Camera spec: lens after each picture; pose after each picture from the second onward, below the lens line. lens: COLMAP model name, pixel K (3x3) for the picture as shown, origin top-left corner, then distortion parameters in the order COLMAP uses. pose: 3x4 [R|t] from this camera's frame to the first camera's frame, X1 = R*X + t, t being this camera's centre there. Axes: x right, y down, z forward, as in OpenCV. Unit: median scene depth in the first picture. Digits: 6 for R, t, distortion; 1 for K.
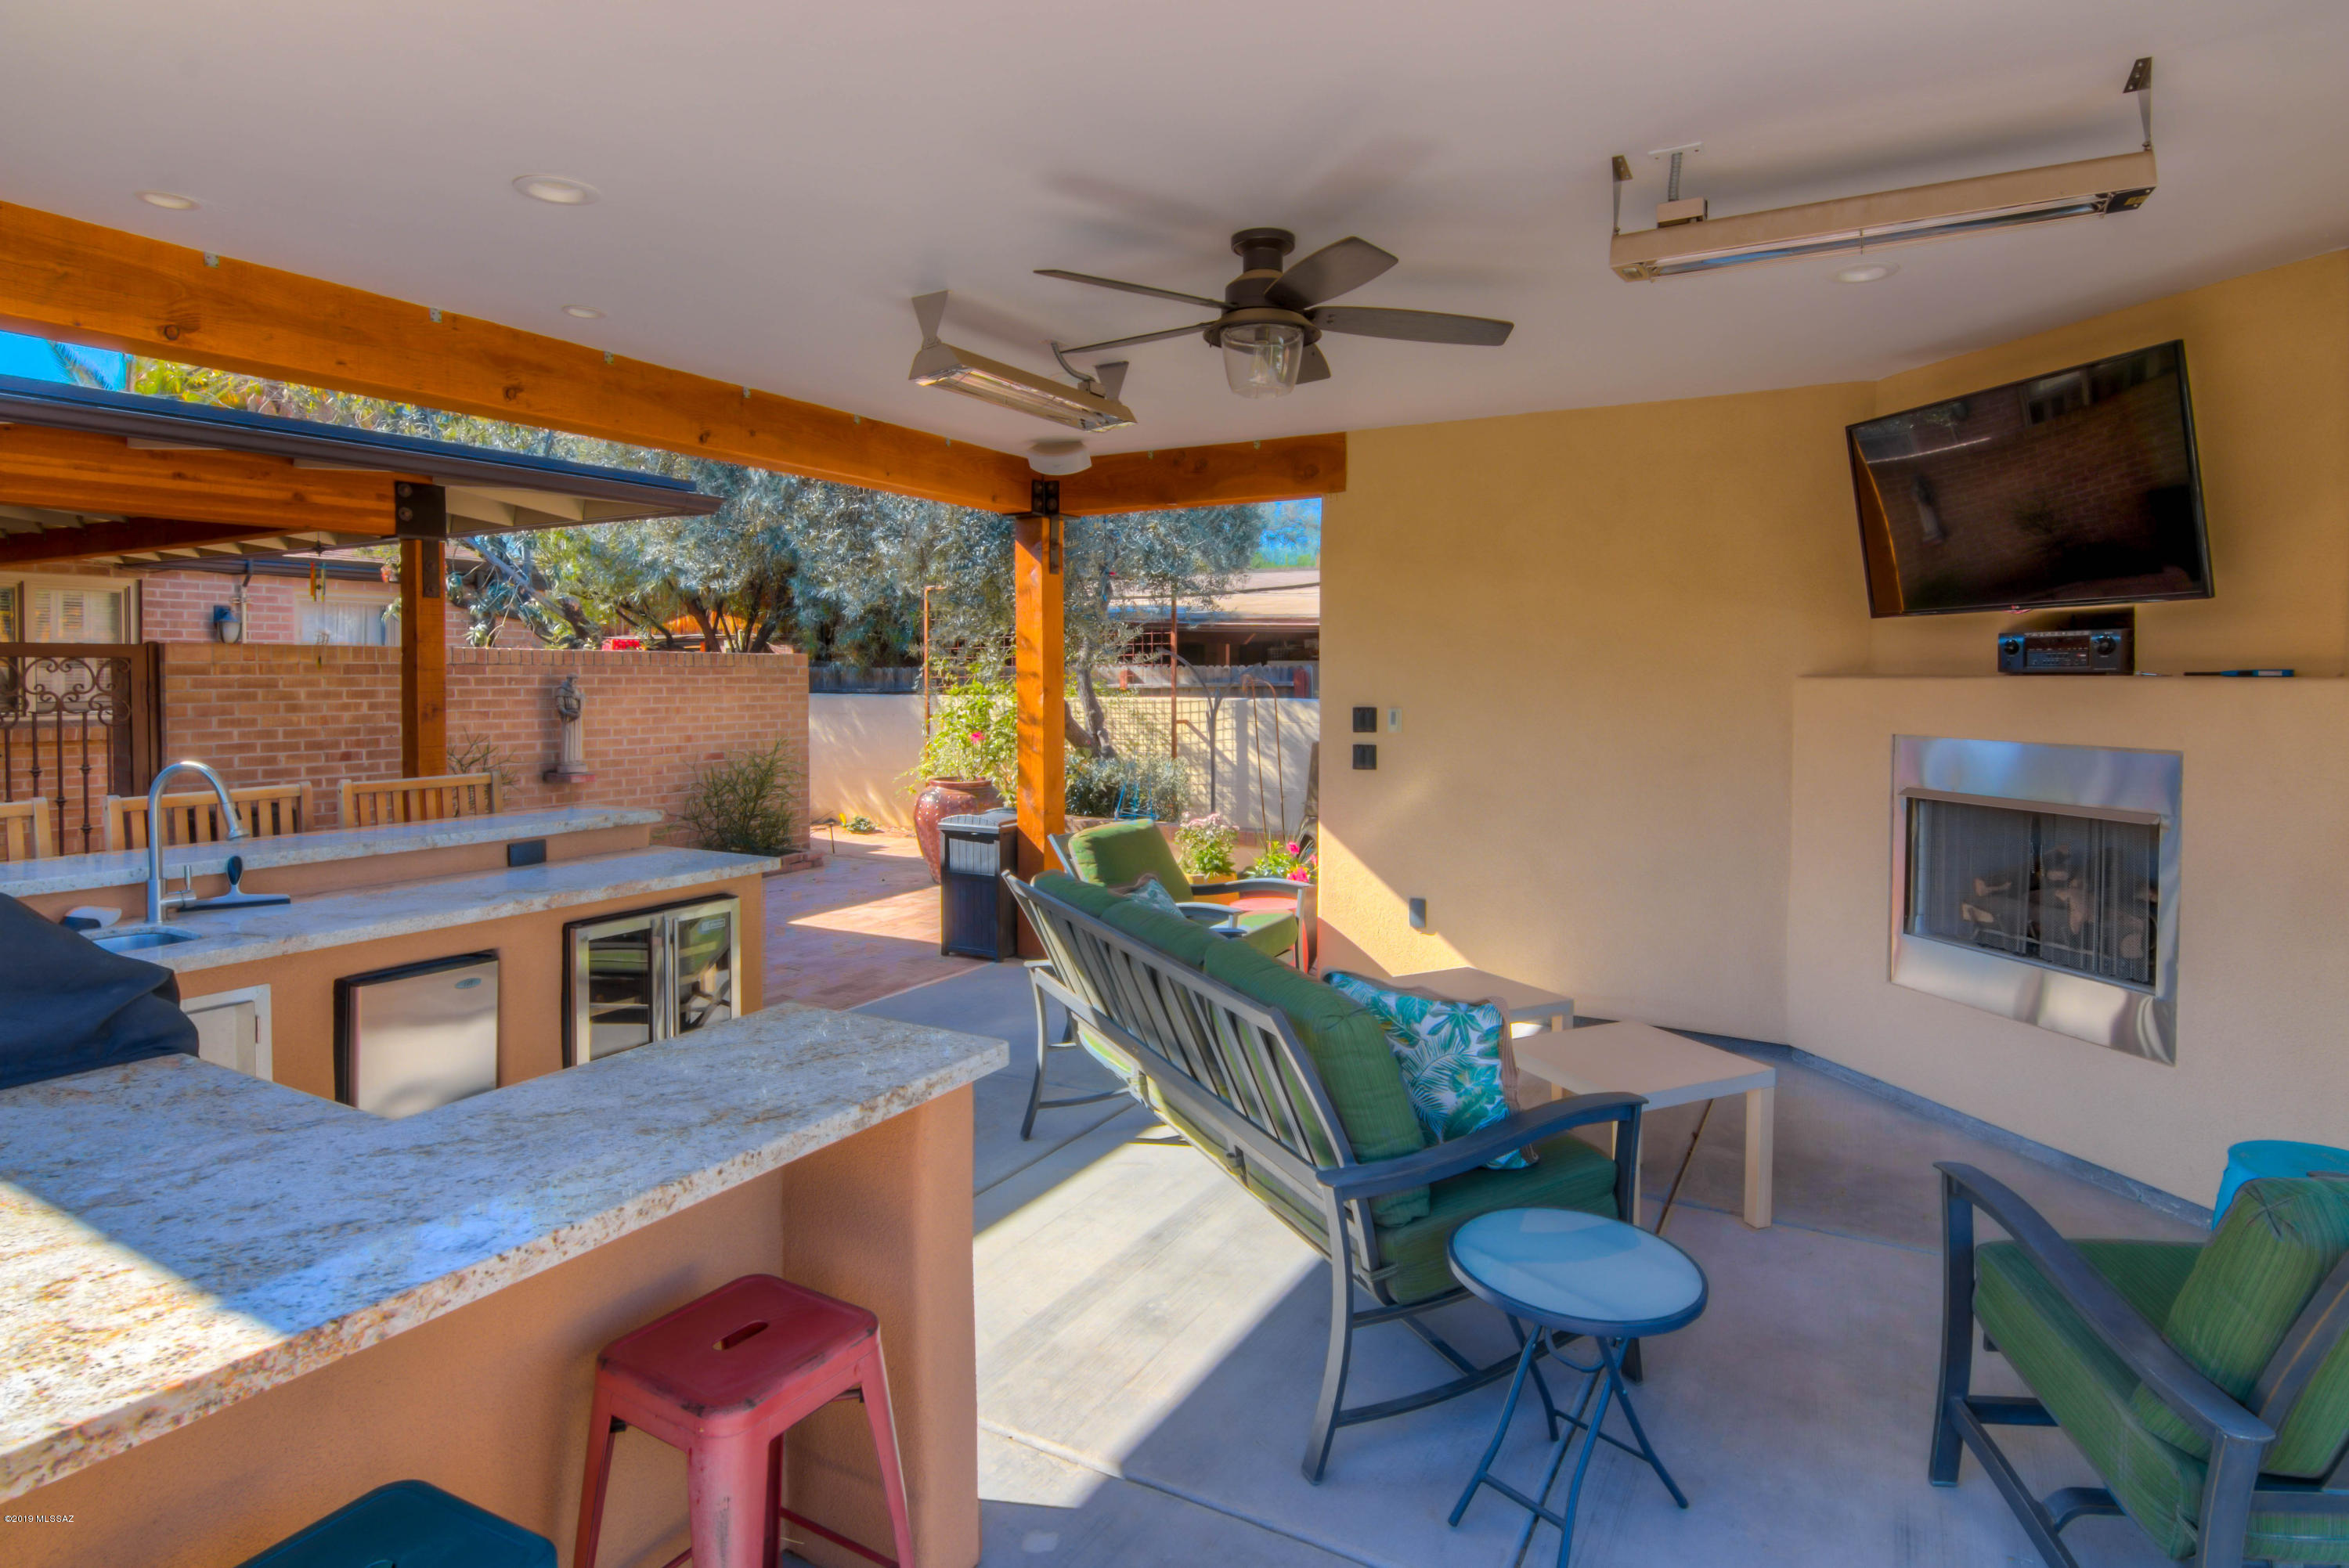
lens RADIAL K [[1306.8, 0, 1172.3], [0, 1306.8, 686.7], [0, 0, 1]] dist [-0.065242, -0.000299]
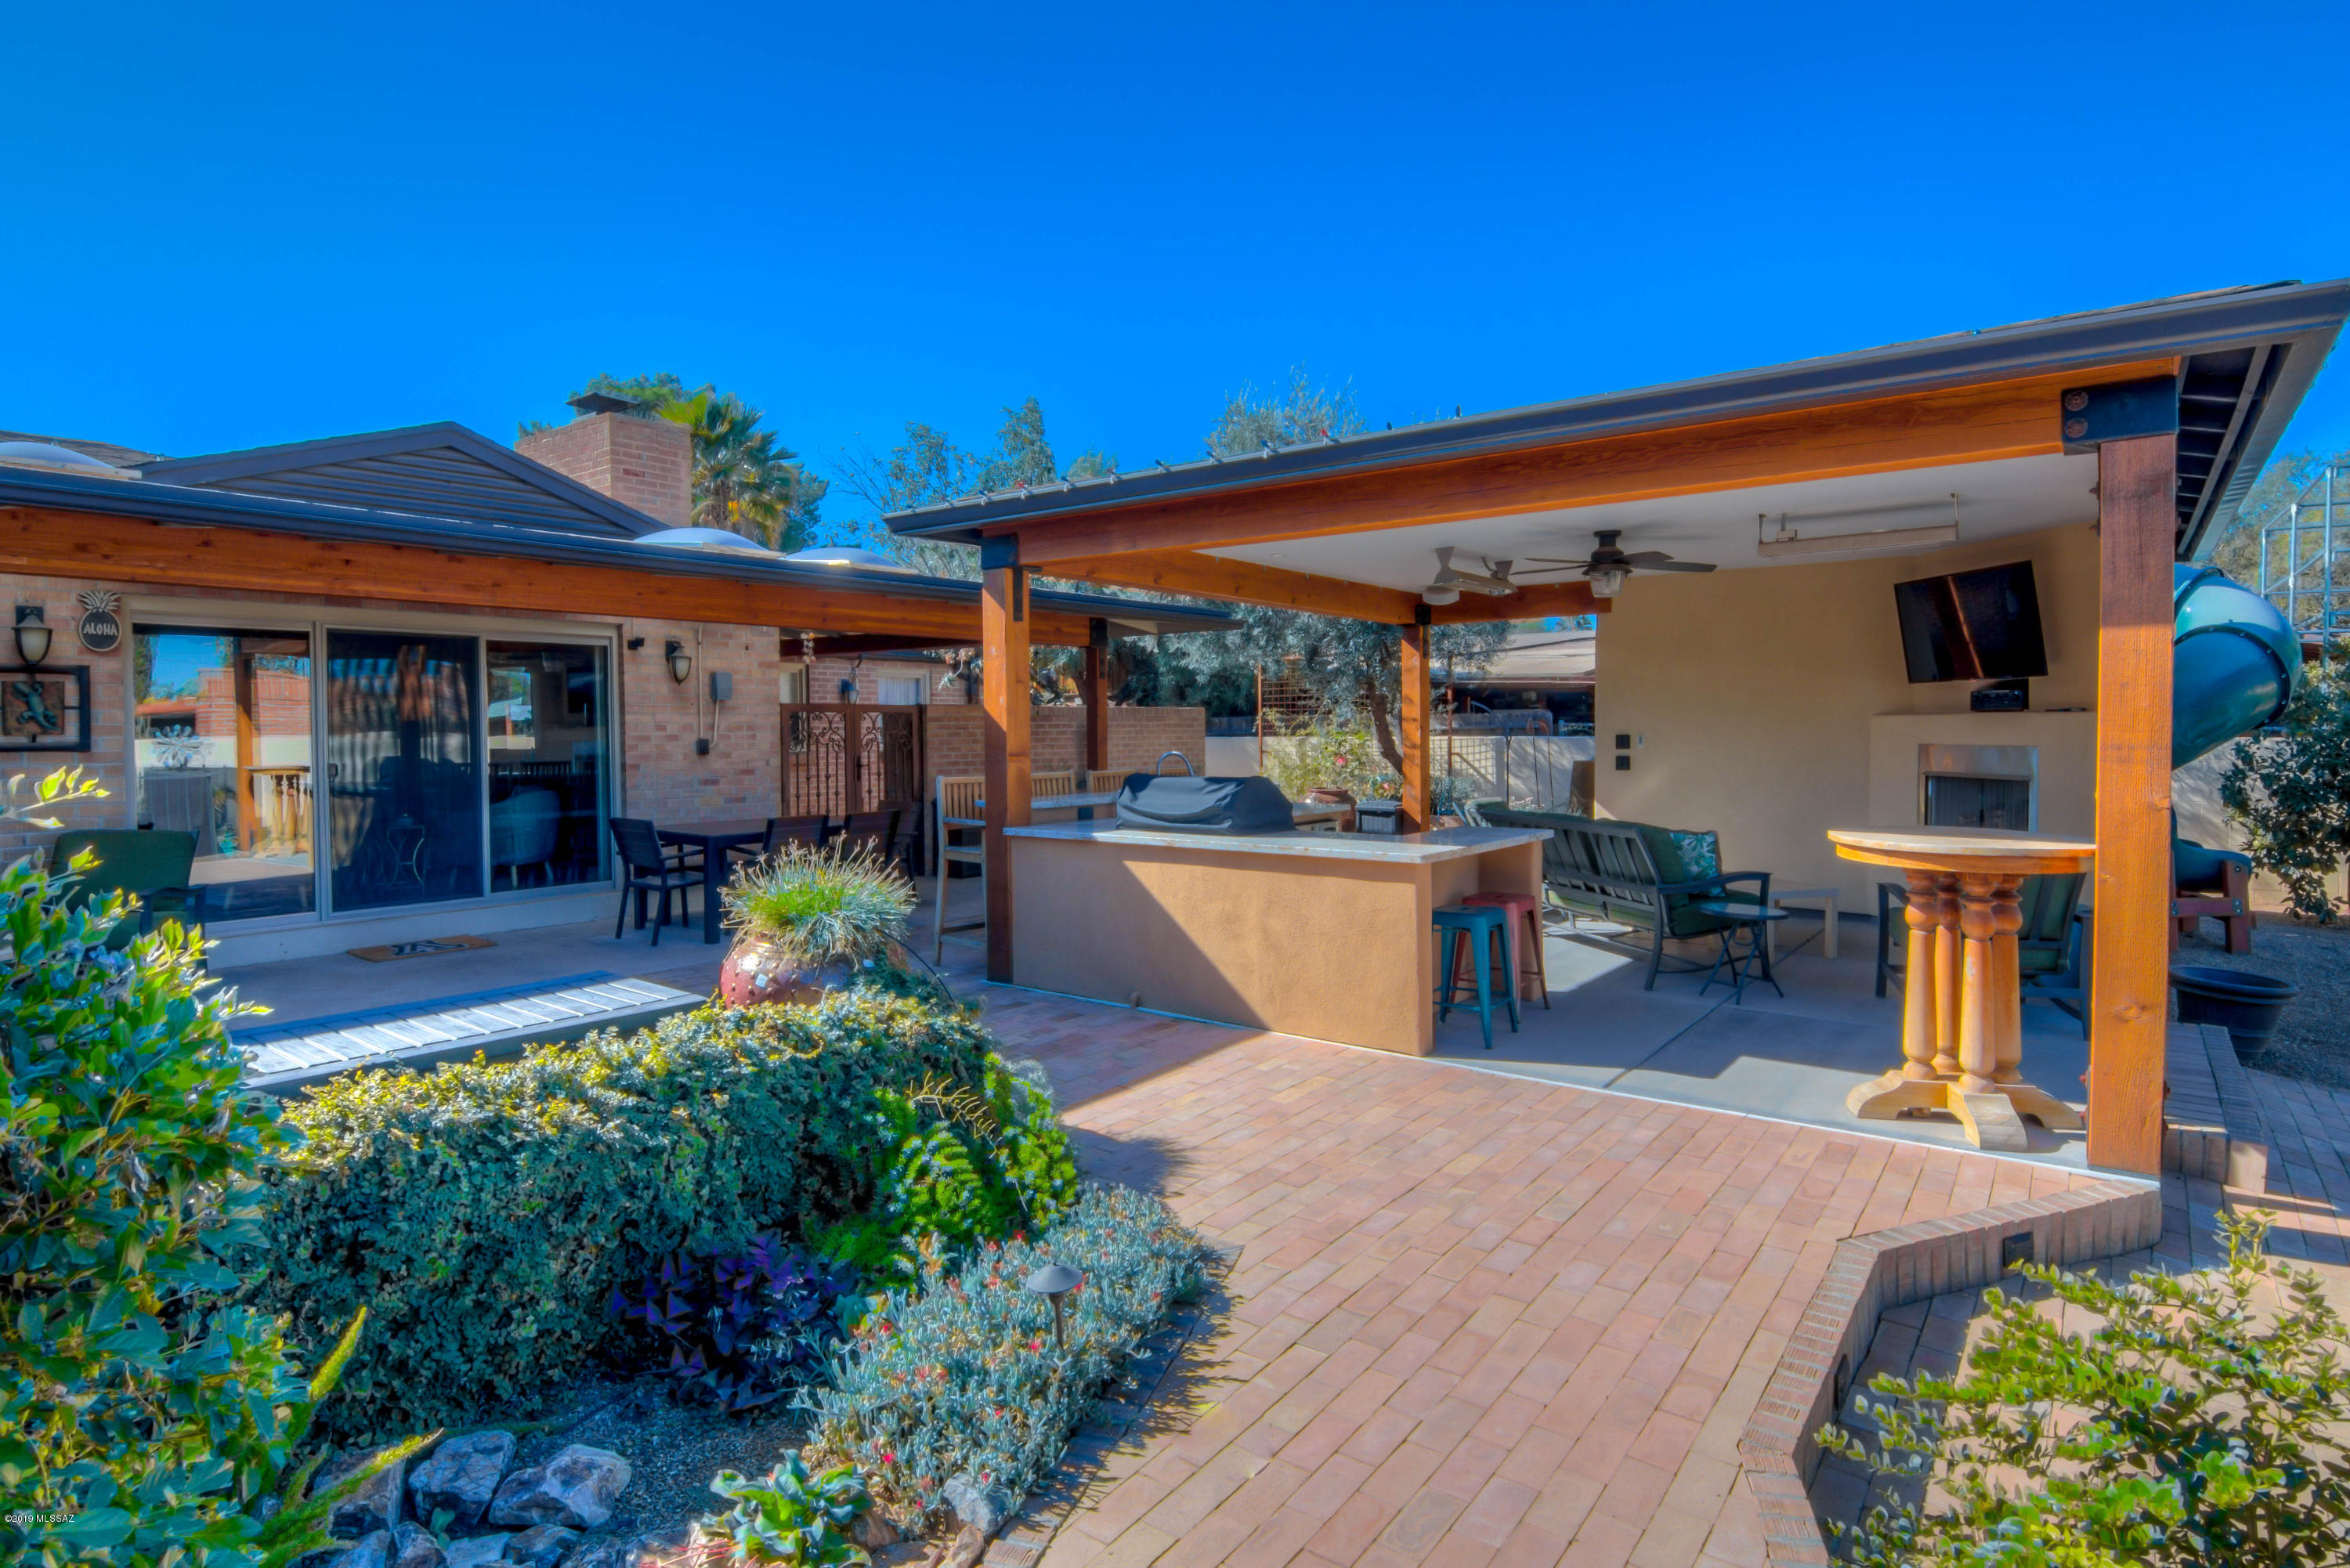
lens RADIAL K [[1239.4, 0, 1179.8], [0, 1239.4, 756.1], [0, 0, 1]] dist [-0.001069, -0.000148]
pose [[0.990544, -0.004871, -0.137110, -0.188093], [0.006979, 0.999865, 0.014899, 0.013374], [0.137019, -0.015715, 0.990444, -0.647772]]
